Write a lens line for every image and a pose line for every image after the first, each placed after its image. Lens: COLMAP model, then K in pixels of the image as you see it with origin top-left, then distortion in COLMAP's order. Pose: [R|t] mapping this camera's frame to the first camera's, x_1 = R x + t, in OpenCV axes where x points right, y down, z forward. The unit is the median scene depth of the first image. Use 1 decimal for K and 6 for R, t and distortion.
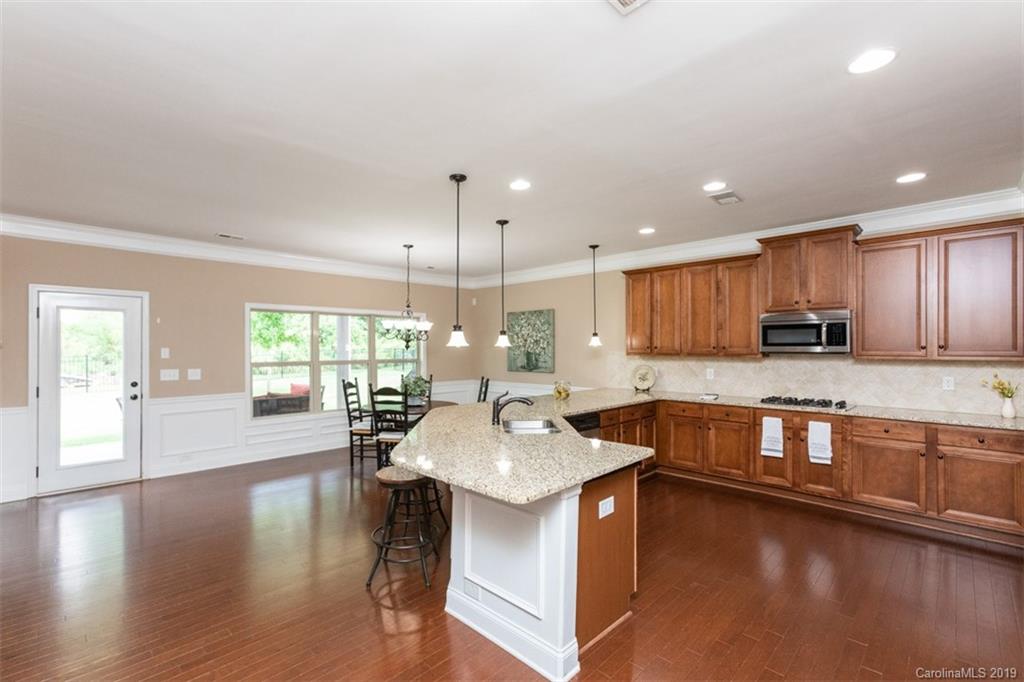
lens RADIAL K [[454.2, 0, 497.8], [0, 454.2, 343.0], [0, 0, 1]] dist [0.009798, -0.000148]
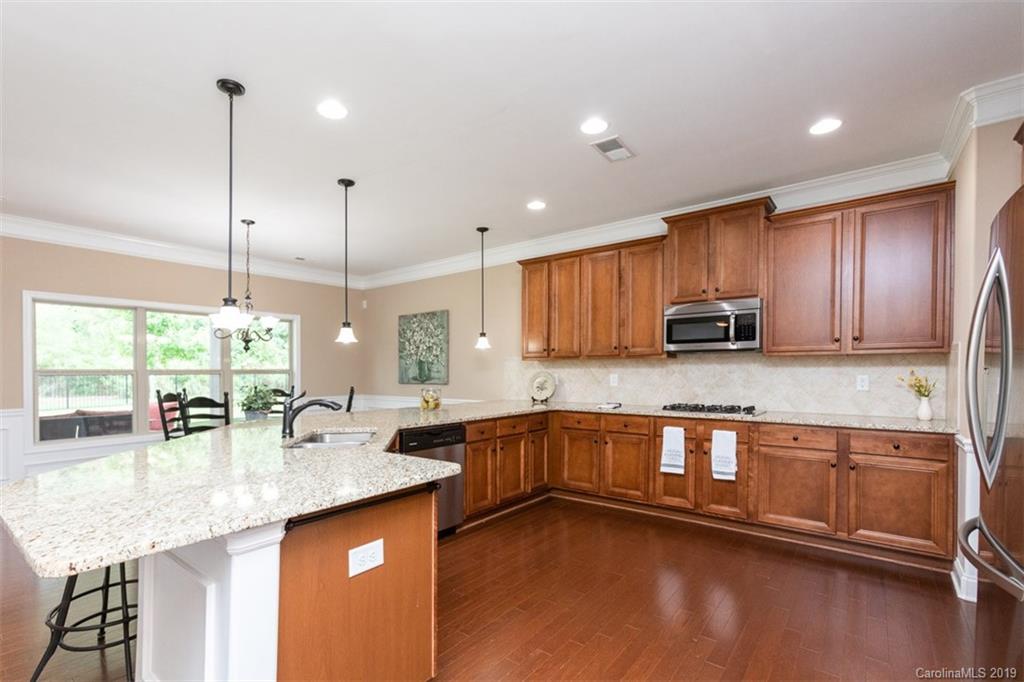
lens RADIAL K [[474.2, 0, 488.3], [0, 474.2, 376.6], [0, 0, 1]] dist [-0.000333, 0.000665]
pose [[0.994312, -0.004306, 0.106424, 0.168813], [0.001759, 0.999710, 0.024012, 0.048565], [-0.106497, -0.023689, 0.994031, 0.169925]]
